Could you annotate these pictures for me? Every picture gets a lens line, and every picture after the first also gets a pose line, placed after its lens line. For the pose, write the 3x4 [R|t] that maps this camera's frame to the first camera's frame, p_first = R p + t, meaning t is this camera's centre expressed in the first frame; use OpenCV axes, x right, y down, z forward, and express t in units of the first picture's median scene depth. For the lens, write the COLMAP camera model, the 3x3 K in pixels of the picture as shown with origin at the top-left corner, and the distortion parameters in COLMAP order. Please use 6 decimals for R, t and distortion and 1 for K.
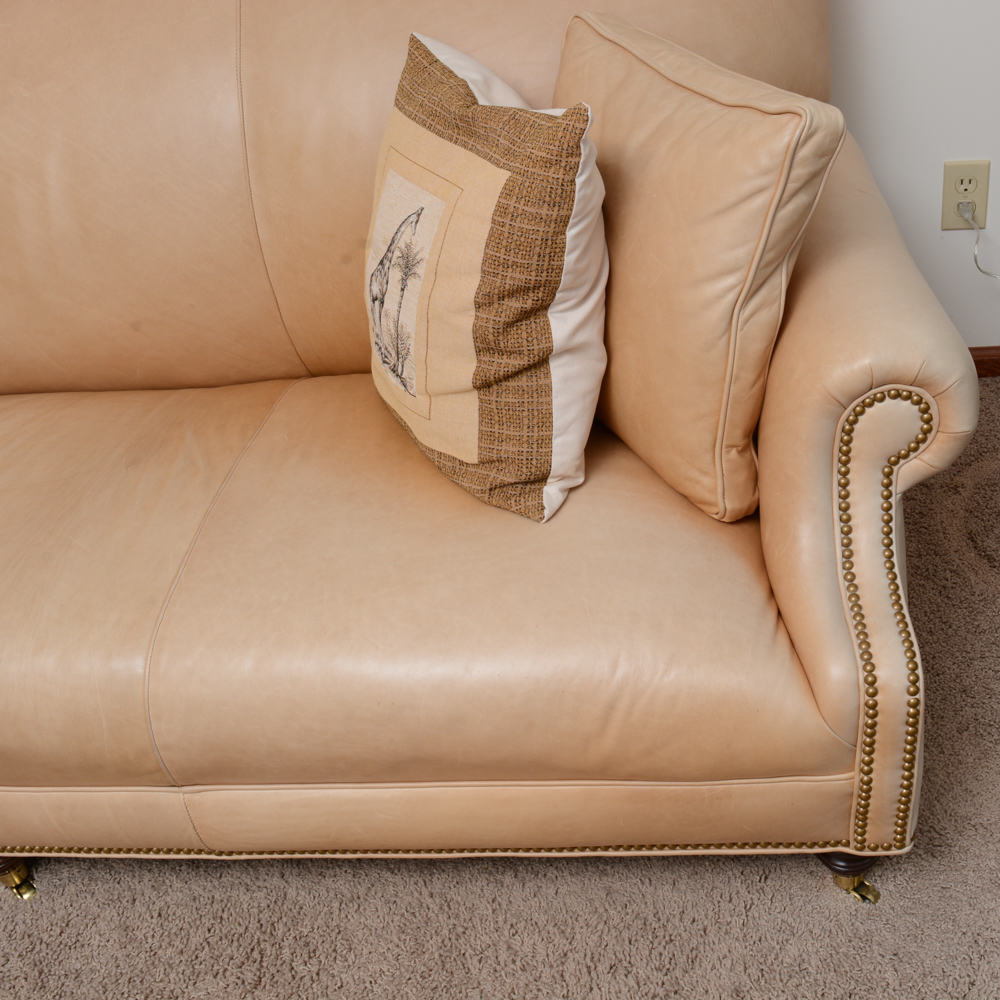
lens RADIAL K [[1237.2, 0, 625.6], [0, 1237.2, 500.0], [0, 0, 1]] dist [-0.052056, -0.009131]
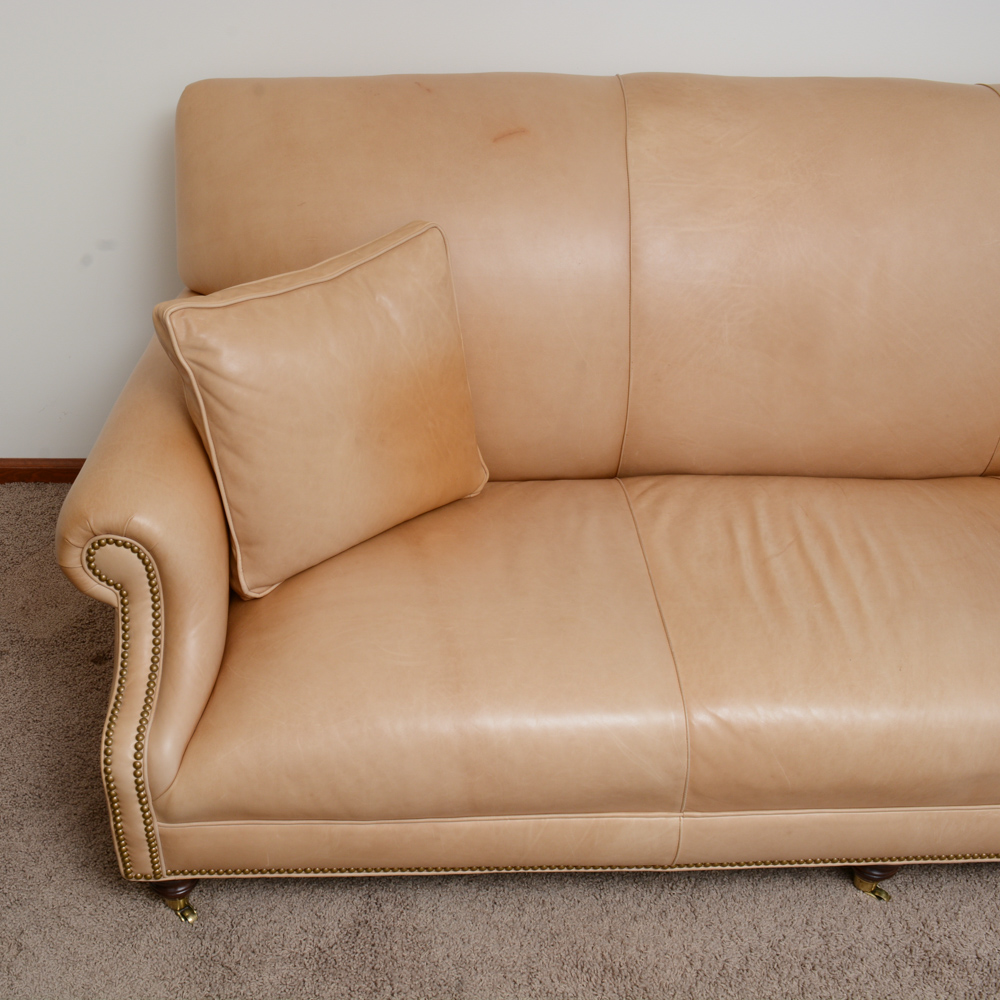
lens RADIAL K [[1225.0, 0, 393.4], [0, 1225.0, 502.7], [0, 0, 1]] dist [-0.081338, 0.013829]
pose [[0.989748, 0.036181, 0.138164, -1.301493], [-0.031983, 0.998960, -0.032484, -0.017957], [-0.139196, 0.027732, 0.989877, -0.145230]]
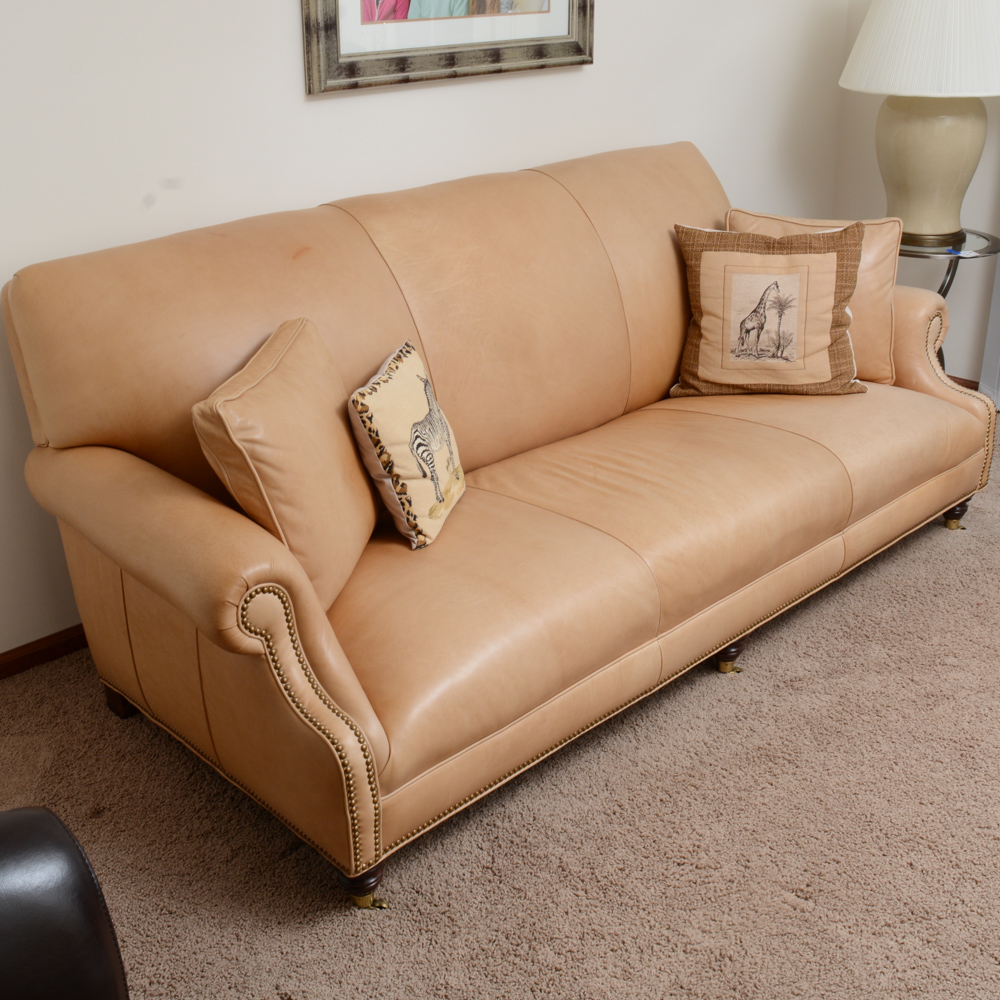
lens RADIAL K [[1297.1, 0, 470.7], [0, 1297.1, 496.2], [0, 0, 1]] dist [-0.043476, -0.037740]
pose [[0.659789, -0.210614, 0.721332, -2.310938], [0.397819, 0.912267, -0.097515, 0.134349], [-0.637509, 0.351299, 0.685690, -0.147483]]
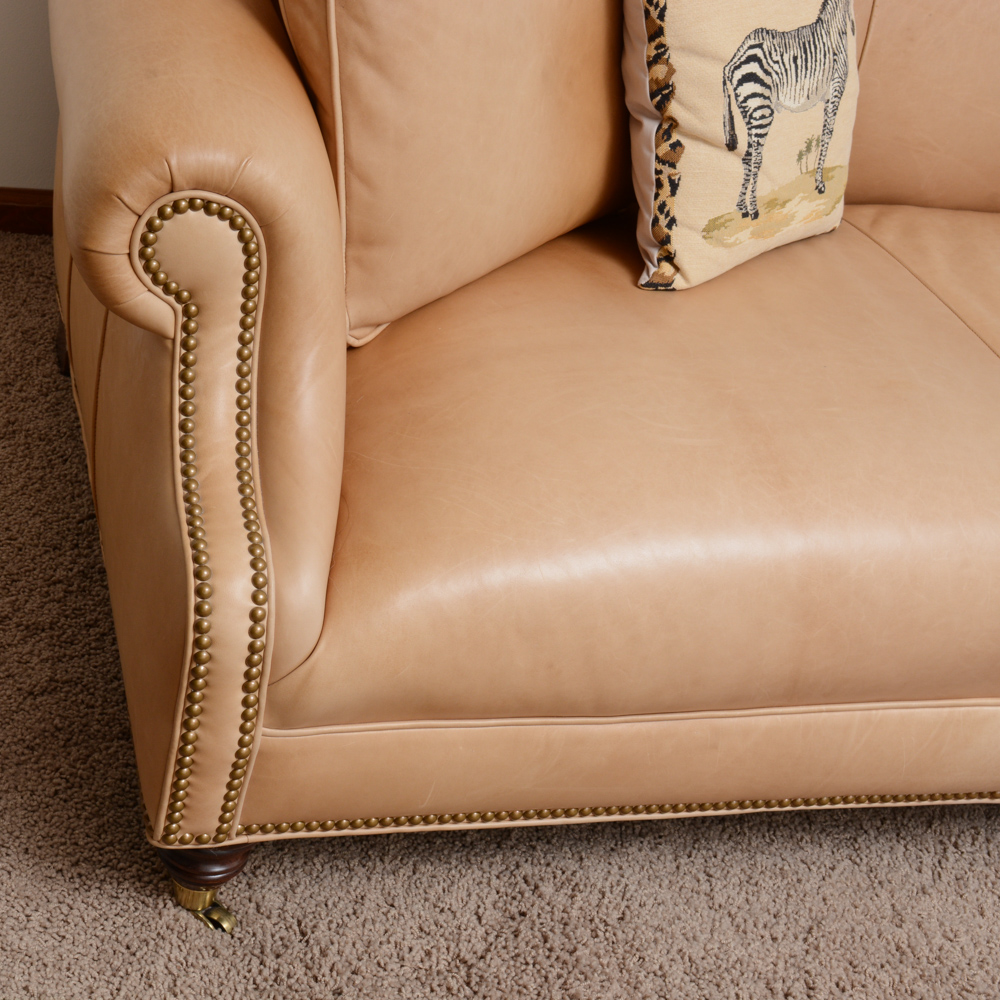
lens RADIAL K [[1898.2, 0, 270.4], [0, 1898.2, 497.0], [0, 0, 1]] dist [-0.051829, 0.085034]
pose [[0.918807, 0.044767, 0.392161, -1.760378], [-0.043113, 0.998985, -0.013030, 0.156000], [-0.392347, -0.004935, 0.919804, 0.144106]]
